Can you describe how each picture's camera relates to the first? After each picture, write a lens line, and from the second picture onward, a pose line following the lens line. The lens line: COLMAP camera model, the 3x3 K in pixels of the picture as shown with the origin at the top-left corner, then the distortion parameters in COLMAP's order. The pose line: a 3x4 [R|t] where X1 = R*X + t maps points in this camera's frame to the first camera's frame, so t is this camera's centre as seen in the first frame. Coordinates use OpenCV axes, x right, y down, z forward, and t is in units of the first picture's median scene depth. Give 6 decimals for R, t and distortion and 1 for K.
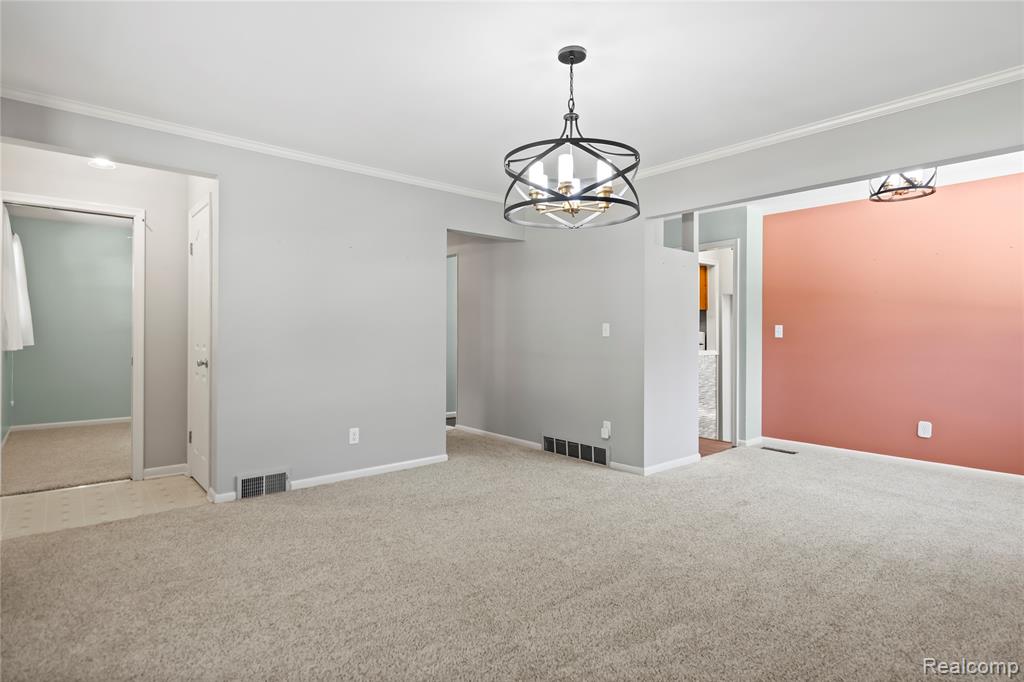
lens RADIAL K [[528.1, 0, 512.0], [0, 528.1, 341.0], [0, 0, 1]] dist [0.012954, 0.000547]
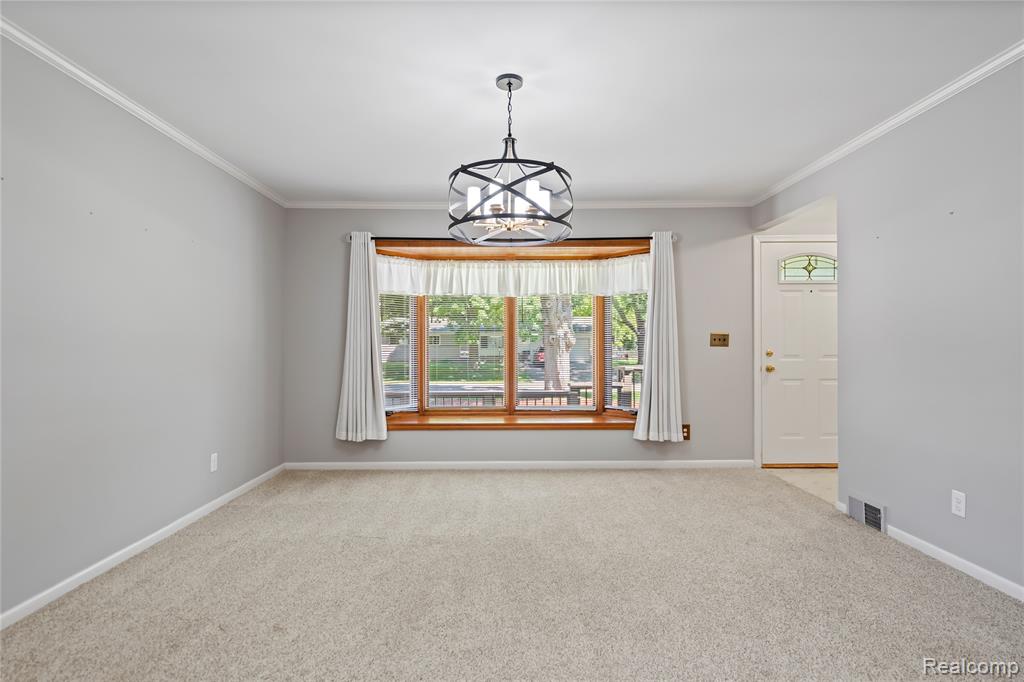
lens RADIAL K [[526.6, 0, 509.5], [0, 526.6, 346.4], [0, 0, 1]] dist [0.002770, 0.000645]
pose [[-0.639954, 0.001385, -0.768412, 0.499718], [-0.008802, 0.999920, 0.009132, -0.011011], [0.768363, 0.012608, -0.639890, 0.905958]]
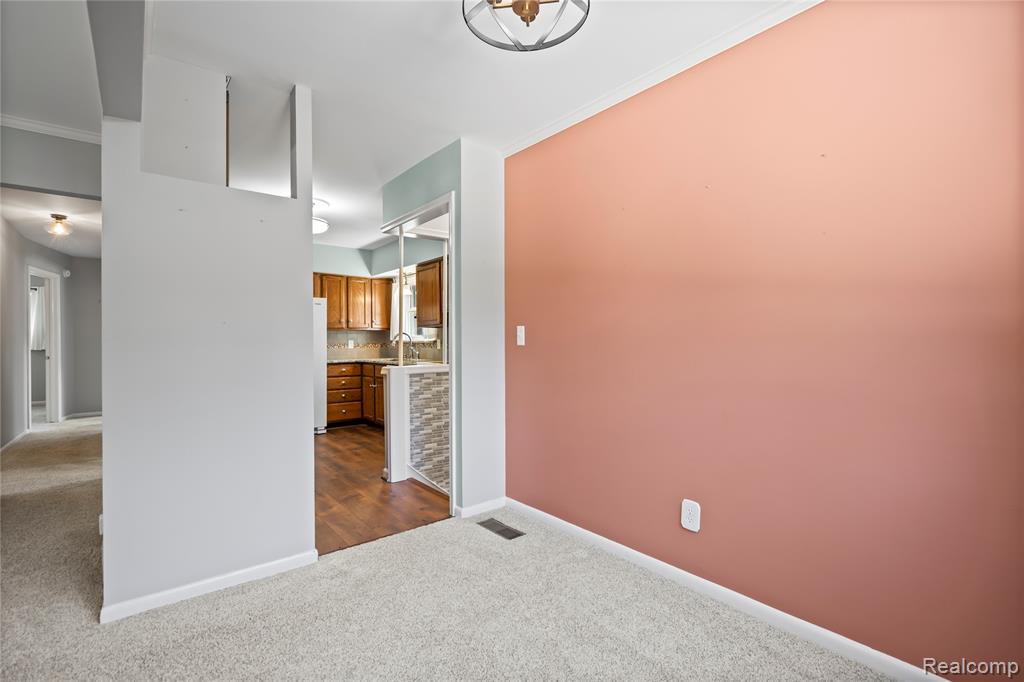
lens RADIAL K [[465.7, 0, 512.0], [0, 465.7, 341.0], [0, 0, 1]] dist [-0.001501, 0.000565]
pose [[0.999538, -0.008384, -0.029213, 0.617490], [0.008136, 0.999930, -0.008607, -0.008356], [0.029283, 0.008366, 0.999536, 0.527990]]
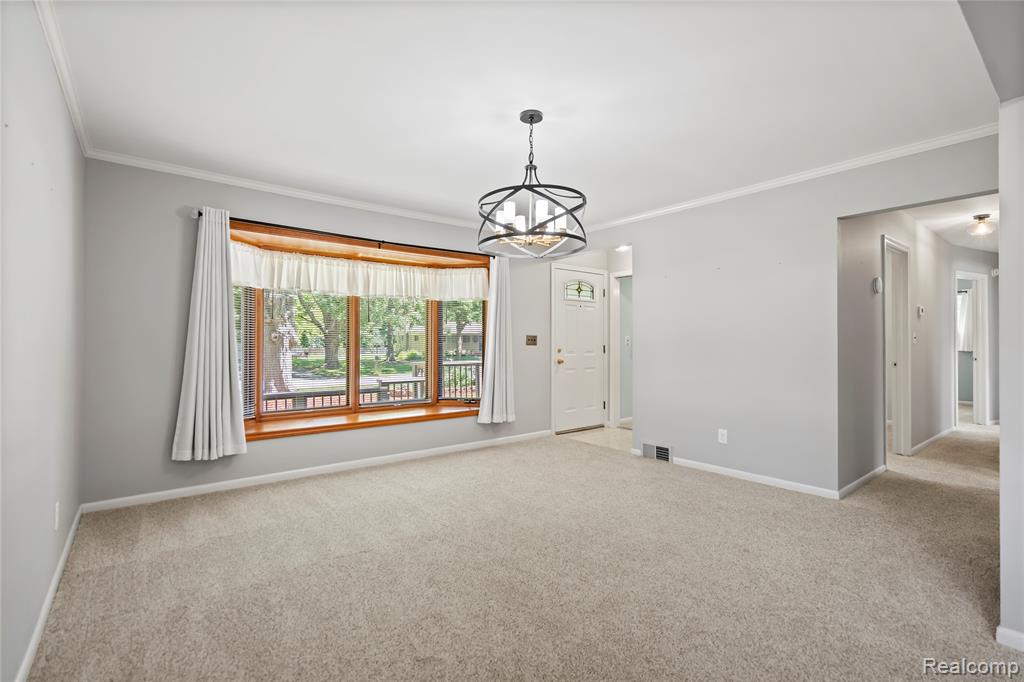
lens RADIAL K [[469.0, 0, 512.0], [0, 469.0, 341.0], [0, 0, 1]] dist [-0.002652, 0.000555]
pose [[-0.028785, -0.006035, -0.999567, 0.644915], [-0.014070, 0.999885, -0.005631, -0.008434], [0.999487, 0.013902, -0.028867, 0.532745]]
